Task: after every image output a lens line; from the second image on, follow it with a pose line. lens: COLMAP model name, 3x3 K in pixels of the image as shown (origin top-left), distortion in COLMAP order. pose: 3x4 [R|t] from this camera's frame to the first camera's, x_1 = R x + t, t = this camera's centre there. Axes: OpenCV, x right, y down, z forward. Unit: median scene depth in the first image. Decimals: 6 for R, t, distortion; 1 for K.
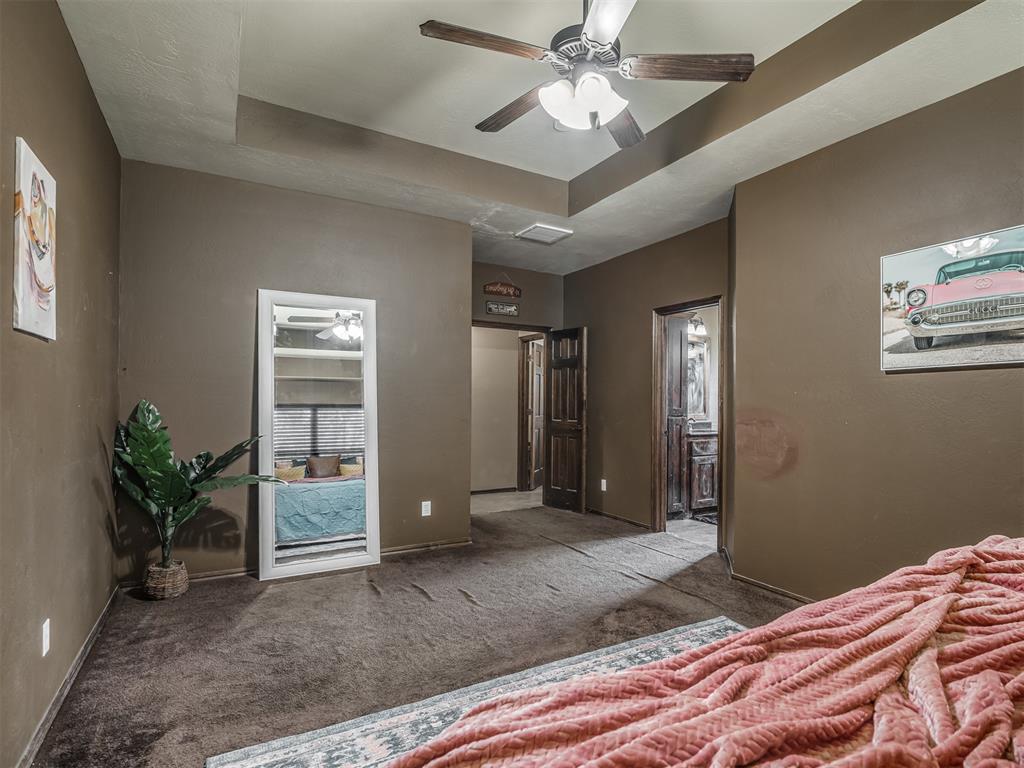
lens RADIAL K [[521.6, 0, 548.4], [0, 521.6, 391.2], [0, 0, 1]] dist [0.003210, -0.012897]
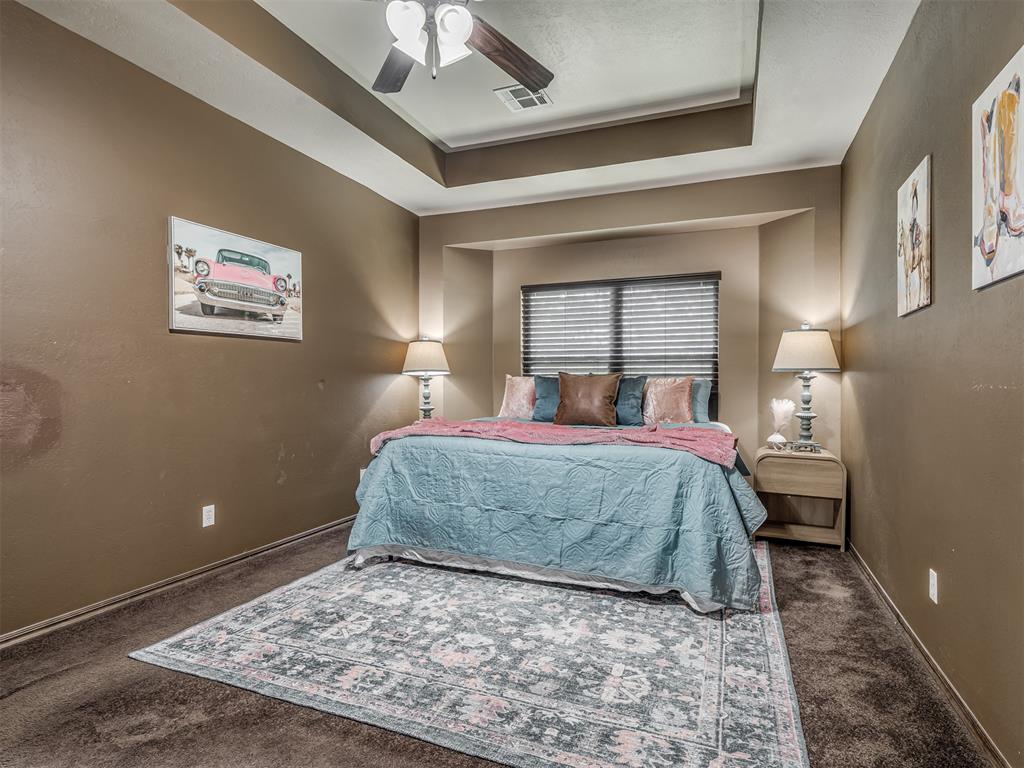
lens RADIAL K [[560.8, 0, 509.1], [0, 560.8, 387.1], [0, 0, 1]] dist [-0.001178, -0.002154]
pose [[-0.594739, -0.010240, 0.803853, -0.657966], [-0.018836, 0.999822, -0.001200, 0.065539], [-0.803698, -0.015855, -0.594826, 1.181265]]
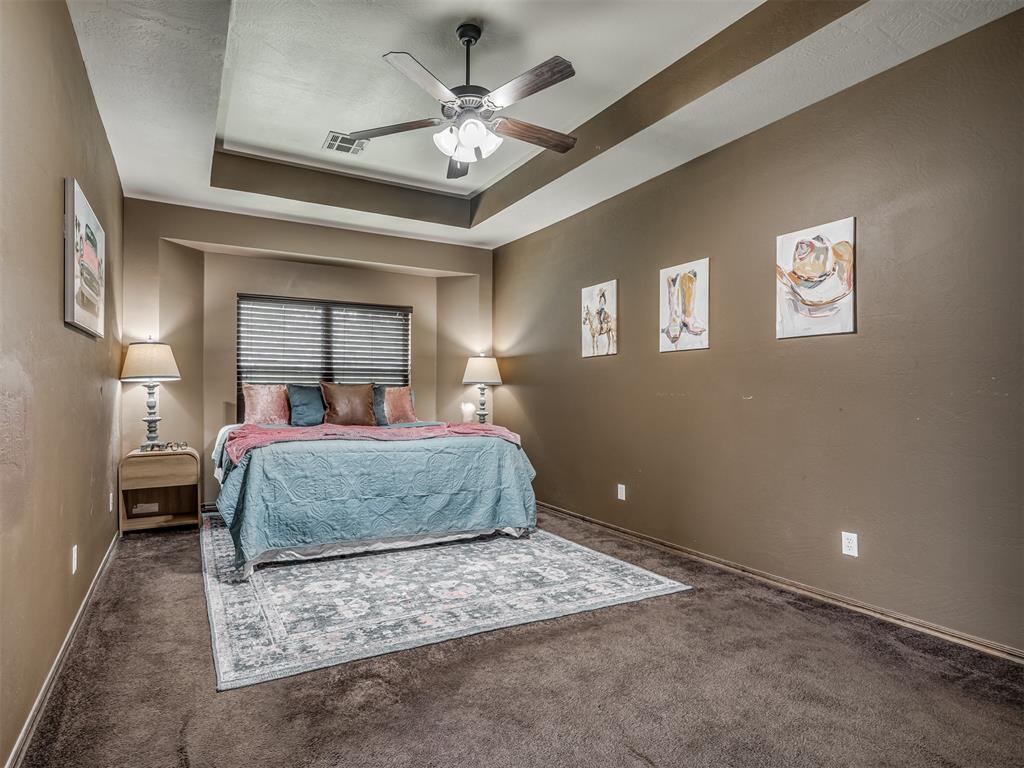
lens RADIAL K [[527.7, 0, 504.5], [0, 527.7, 394.7], [0, 0, 1]] dist [0.005018, -0.014200]
pose [[-0.997972, -0.008839, 0.063037, -0.065922], [-0.009770, 0.999847, -0.014483, 0.080659], [-0.062900, -0.015069, -0.997906, 1.851889]]
